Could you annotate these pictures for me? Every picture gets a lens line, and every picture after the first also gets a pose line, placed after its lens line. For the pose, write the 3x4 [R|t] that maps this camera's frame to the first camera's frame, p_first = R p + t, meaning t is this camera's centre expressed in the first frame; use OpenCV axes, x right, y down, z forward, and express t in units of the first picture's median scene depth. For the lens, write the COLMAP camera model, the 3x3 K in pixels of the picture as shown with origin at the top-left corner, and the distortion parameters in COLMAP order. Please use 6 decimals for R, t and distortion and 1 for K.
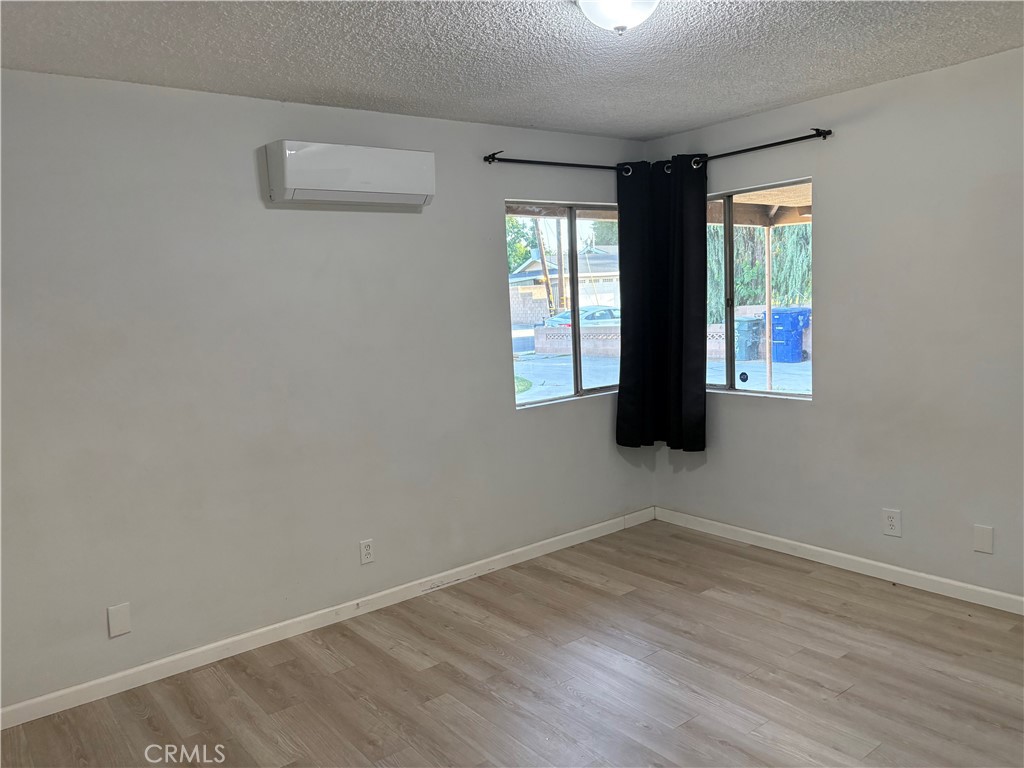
lens RADIAL K [[773.9, 0, 506.6], [0, 773.9, 386.5], [0, 0, 1]] dist [0.041561, -0.038316]
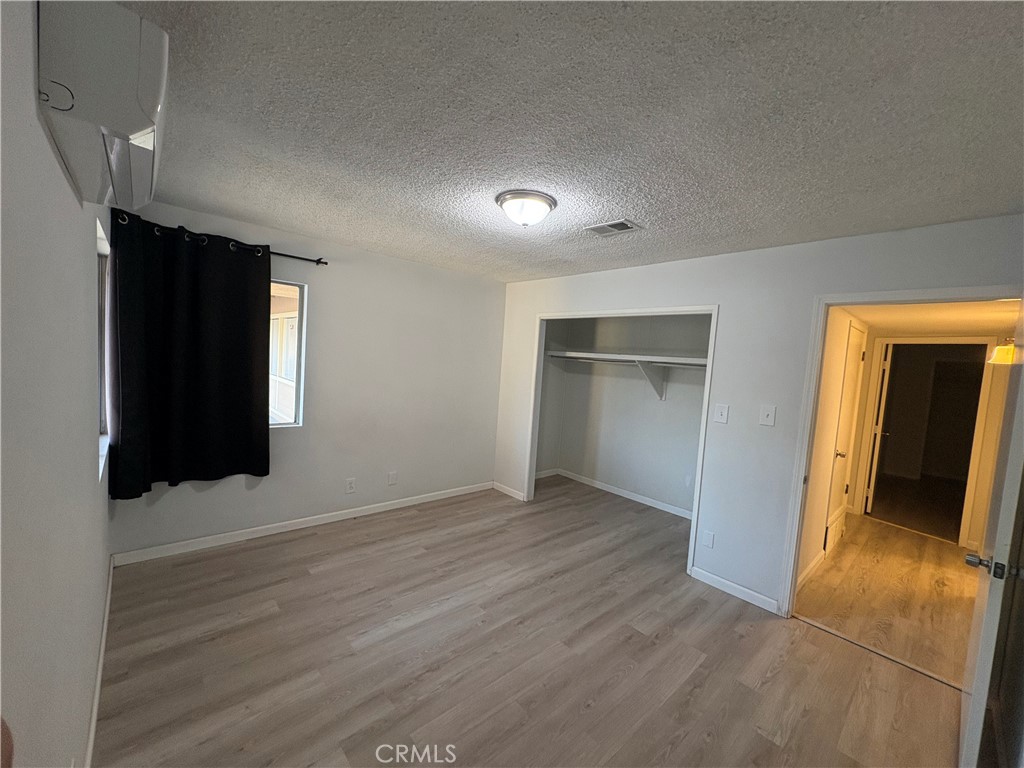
lens RADIAL K [[408.3, 0, 511.3], [0, 408.3, 385.1], [0, 0, 1]] dist [0.000175, 0.000374]
pose [[-0.080322, -0.021192, 0.996544, -0.521697], [0.049169, 0.998473, 0.025197, -0.072838], [-0.995555, 0.051023, -0.079158, 0.730604]]
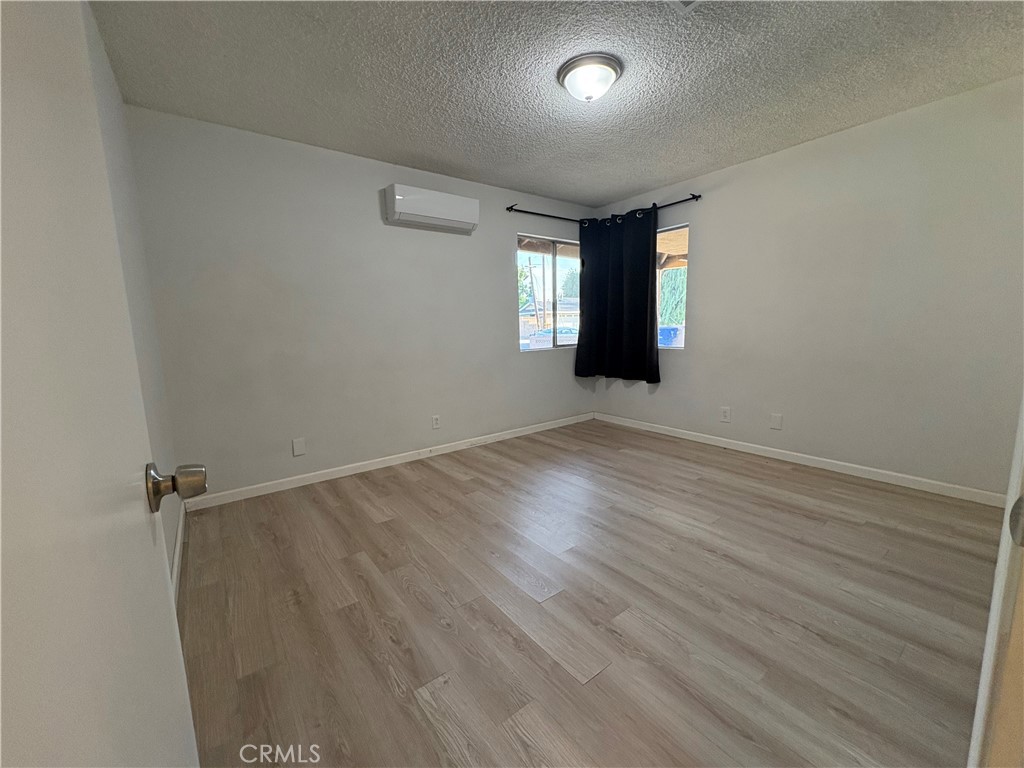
lens RADIAL K [[408.3, 0, 511.3], [0, 408.3, 385.1], [0, 0, 1]] dist [0.000175, 0.000374]
pose [[0.999564, 0.028994, -0.005538, -0.001187], [-0.028827, 0.999185, 0.028268, 0.098918], [0.006353, -0.028096, 0.999585, 0.051342]]
